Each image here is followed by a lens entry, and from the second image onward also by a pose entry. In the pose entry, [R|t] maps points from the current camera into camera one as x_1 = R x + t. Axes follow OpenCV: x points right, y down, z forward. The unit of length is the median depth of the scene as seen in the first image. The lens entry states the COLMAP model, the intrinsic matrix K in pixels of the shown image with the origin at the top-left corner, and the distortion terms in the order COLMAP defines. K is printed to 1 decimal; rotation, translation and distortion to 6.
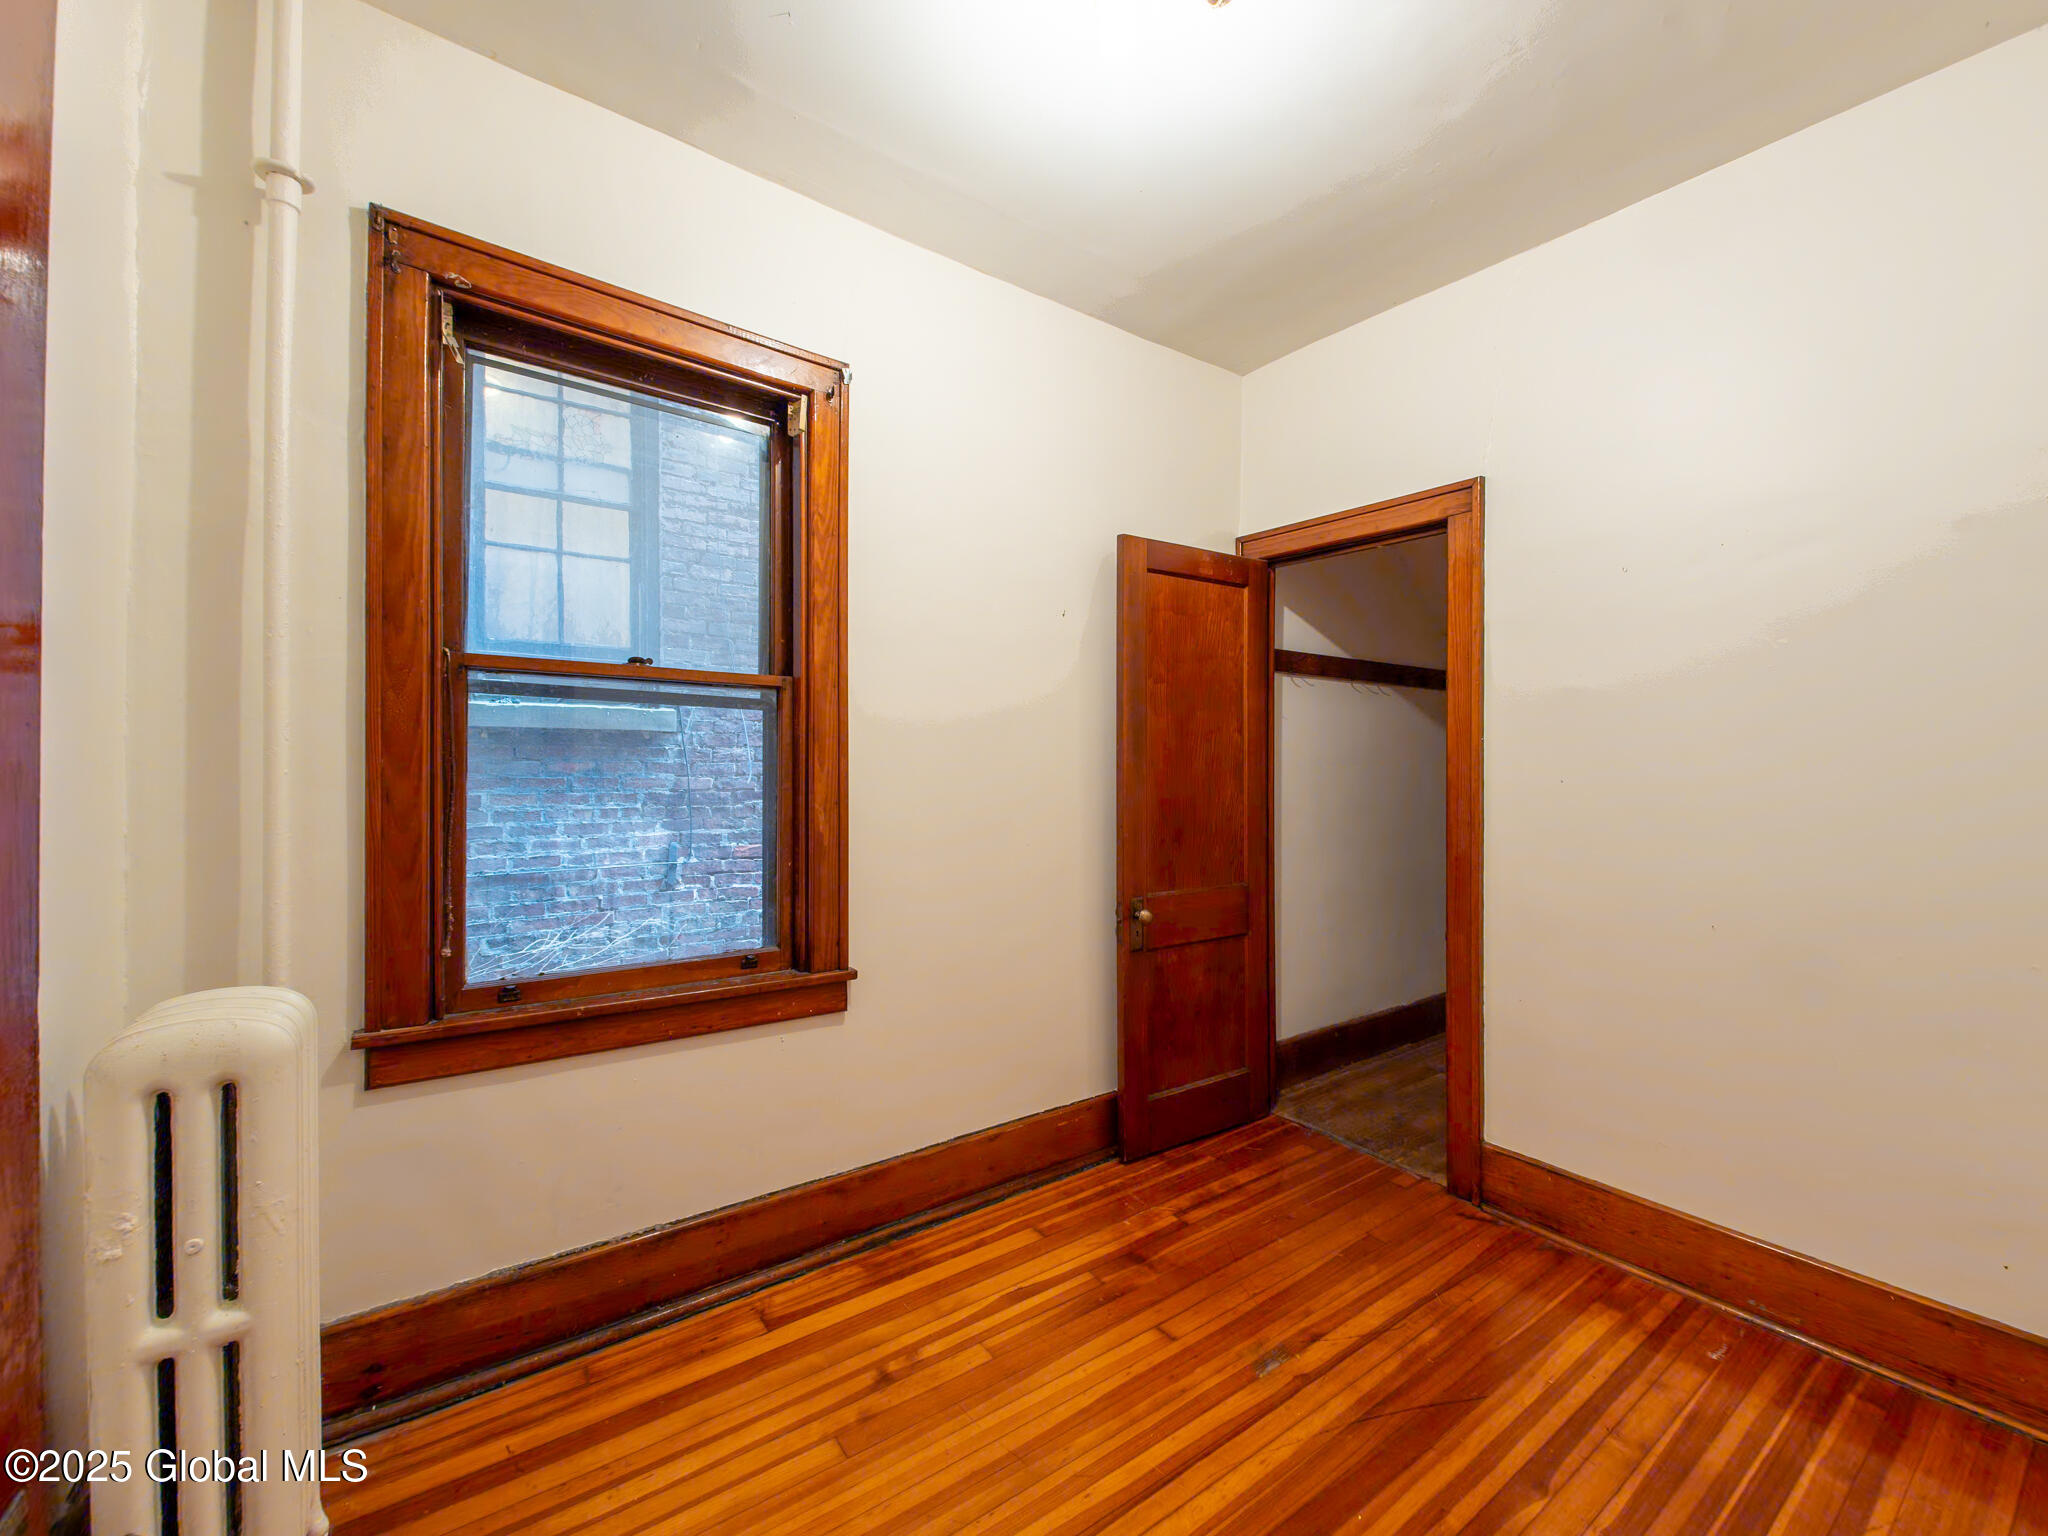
lens RADIAL K [[819.7, 0, 1027.8], [0, 819.7, 758.3], [0, 0, 1]] dist [-0.000217, -0.000145]
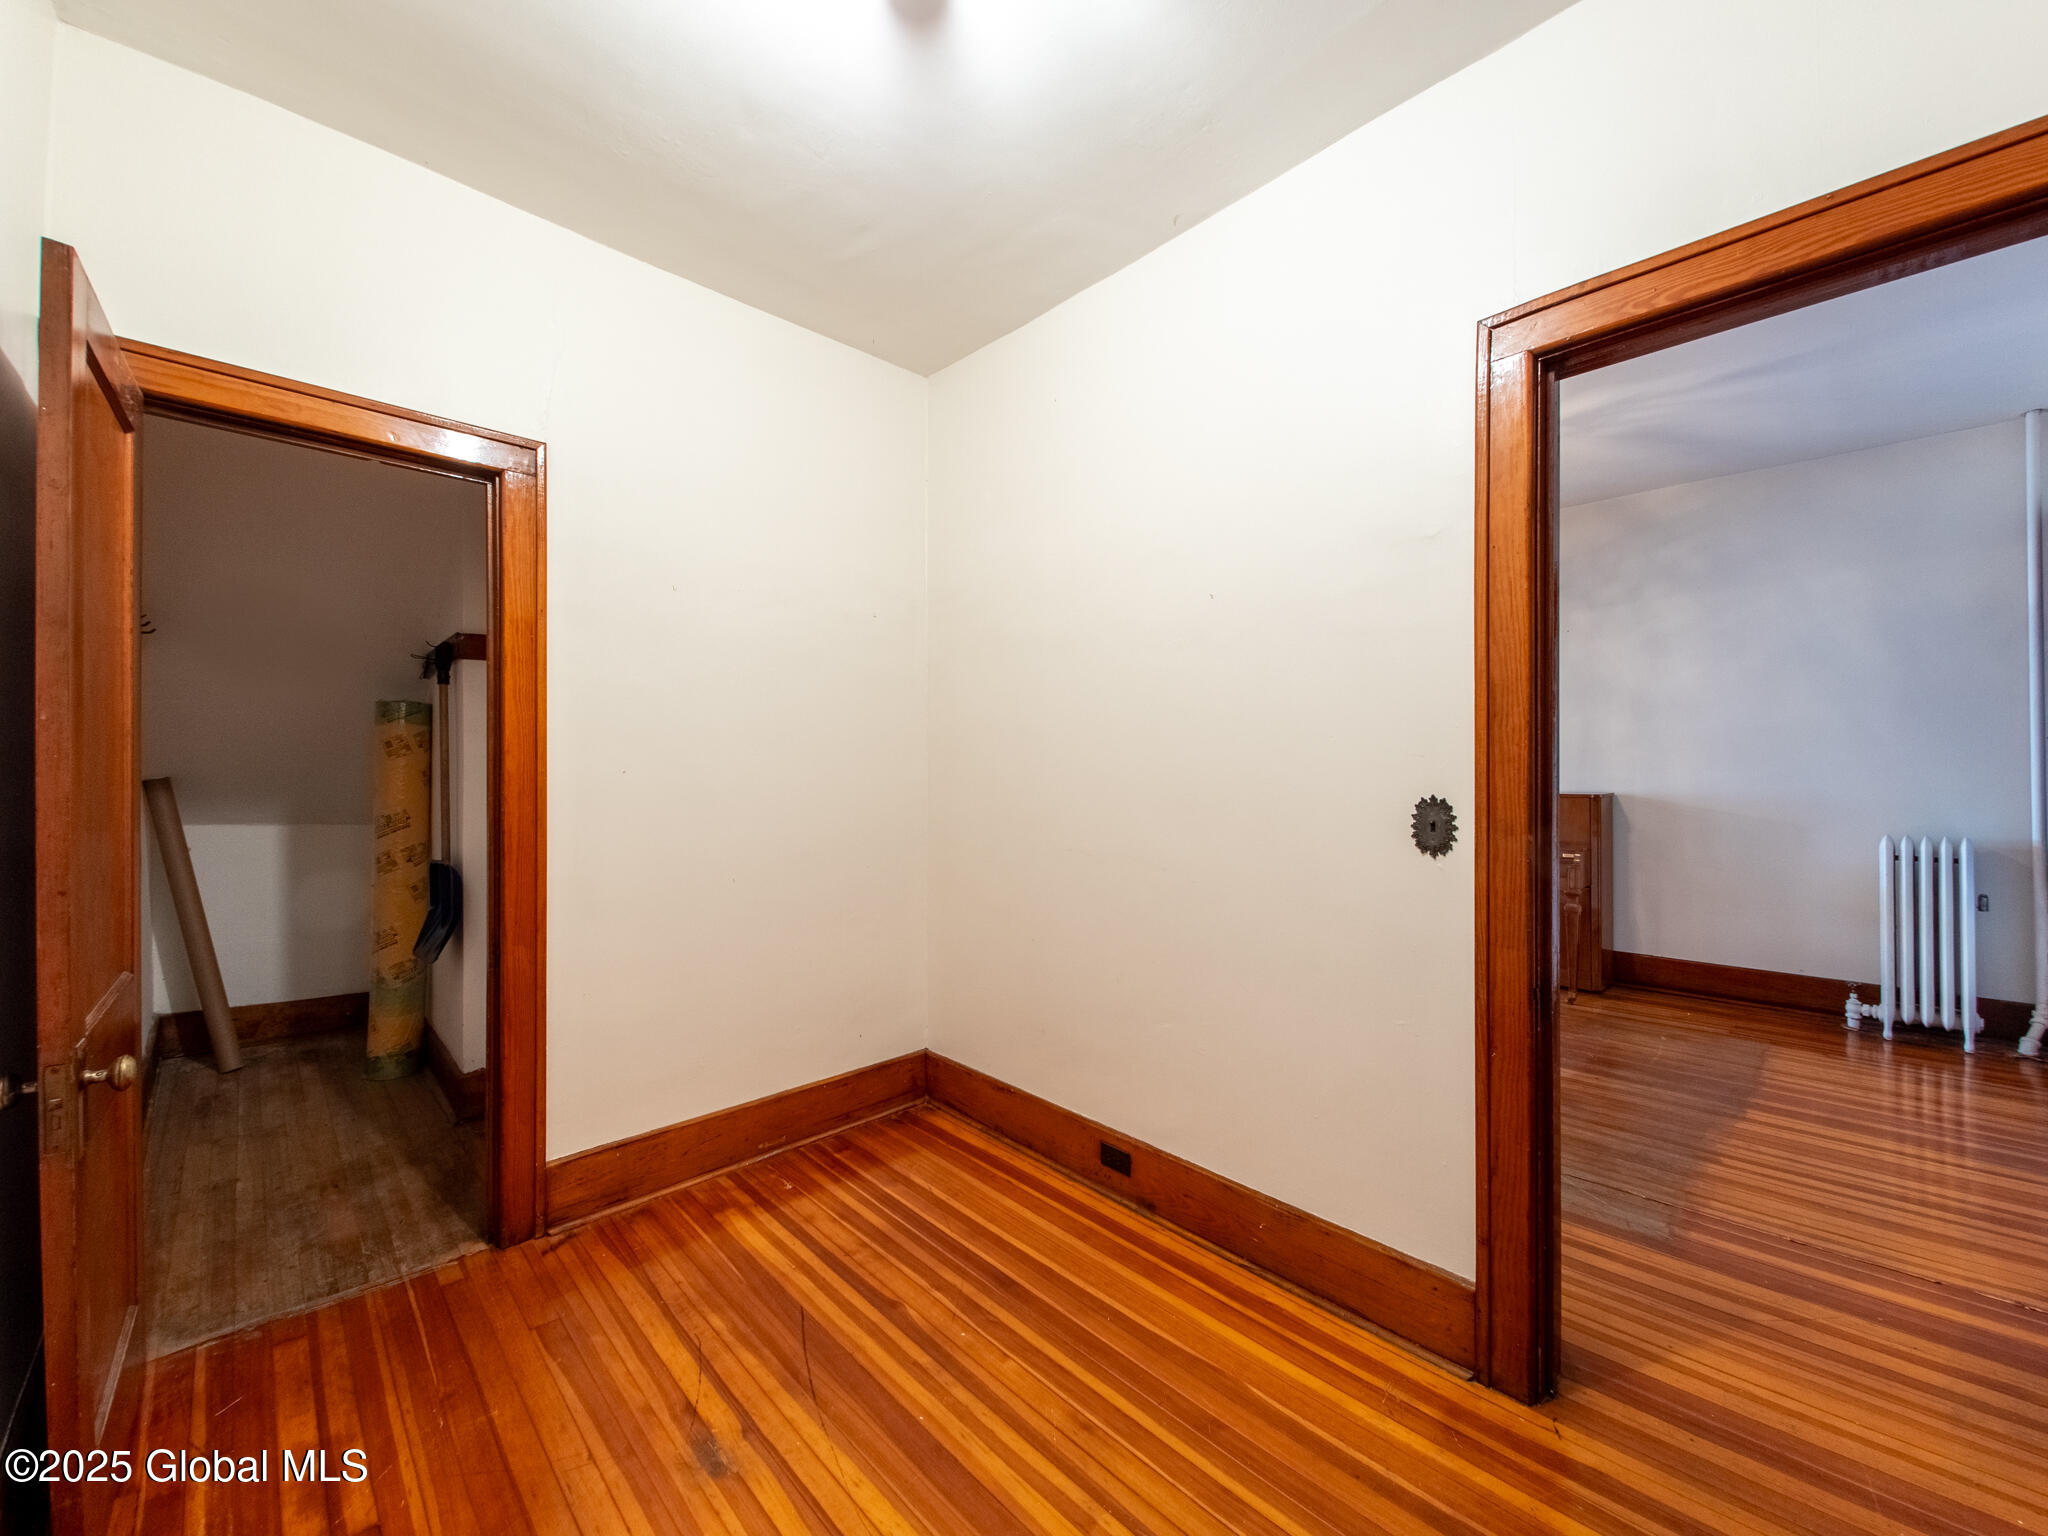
lens RADIAL K [[819.7, 0, 1027.8], [0, 819.7, 758.3], [0, 0, 1]] dist [-0.000217, -0.000145]
pose [[-0.111819, -0.003834, 0.993721, -0.541092], [-0.006544, 0.999974, 0.003121, 0.004591], [-0.993707, -0.006154, -0.111842, 0.720934]]
